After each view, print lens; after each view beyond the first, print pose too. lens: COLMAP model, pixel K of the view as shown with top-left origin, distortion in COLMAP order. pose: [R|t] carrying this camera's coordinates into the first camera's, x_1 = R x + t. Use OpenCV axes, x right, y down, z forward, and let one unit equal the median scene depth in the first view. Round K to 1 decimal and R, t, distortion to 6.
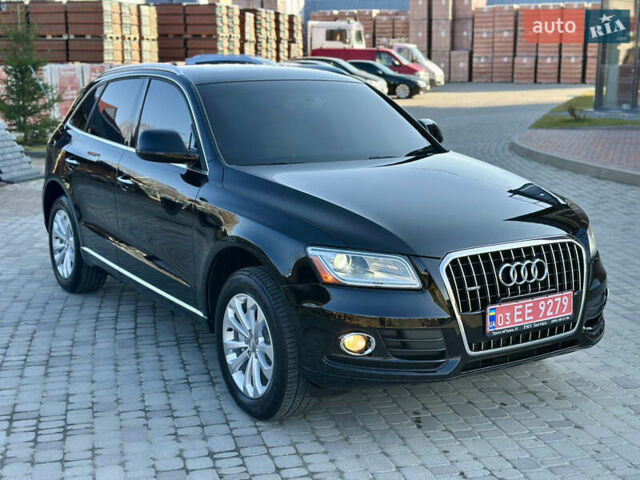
lens RADIAL K [[894.7, 0, 310.0], [0, 894.7, 246.8], [0, 0, 1]] dist [0.133484, 0.000000]
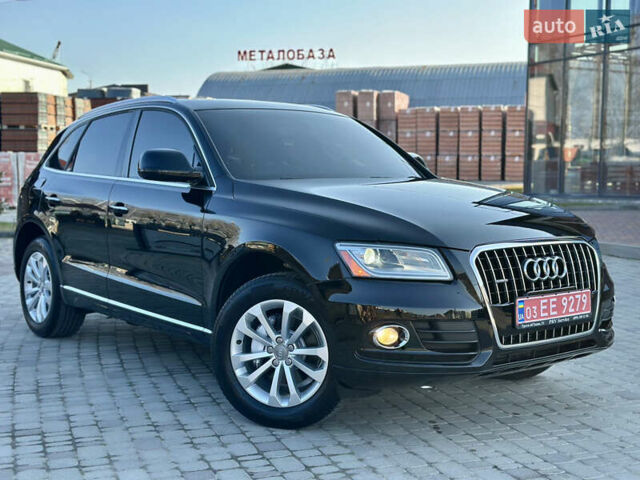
lens RADIAL K [[894.7, 0, 298.3], [0, 894.7, 257.9], [0, 0, 1]] dist [0.133484, 0.000000]
pose [[0.996661, -0.001698, 0.081629, -0.116579], [0.010618, 0.993989, -0.108967, 0.119067], [-0.080953, 0.109470, 0.990688, 0.018932]]
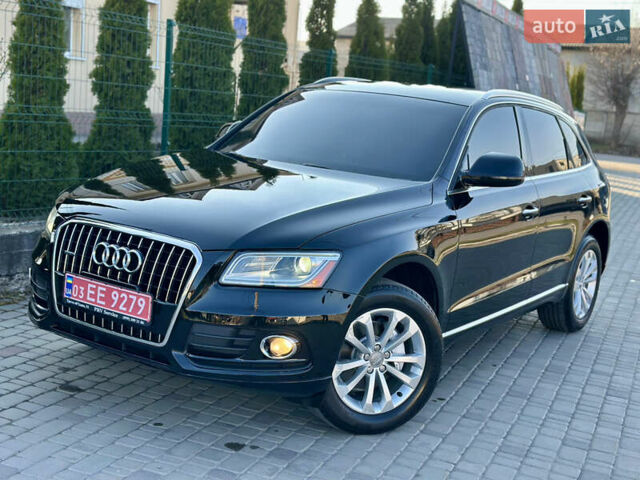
lens RADIAL K [[894.7, 0, 314.1], [0, 894.7, 244.1], [0, 0, 1]] dist [0.133484, 0.000000]
pose [[0.384267, 0.192242, -0.902985, 1.142729], [-0.275756, 0.957331, 0.086464, -0.122445], [0.881078, 0.215779, 0.420882, 0.745357]]
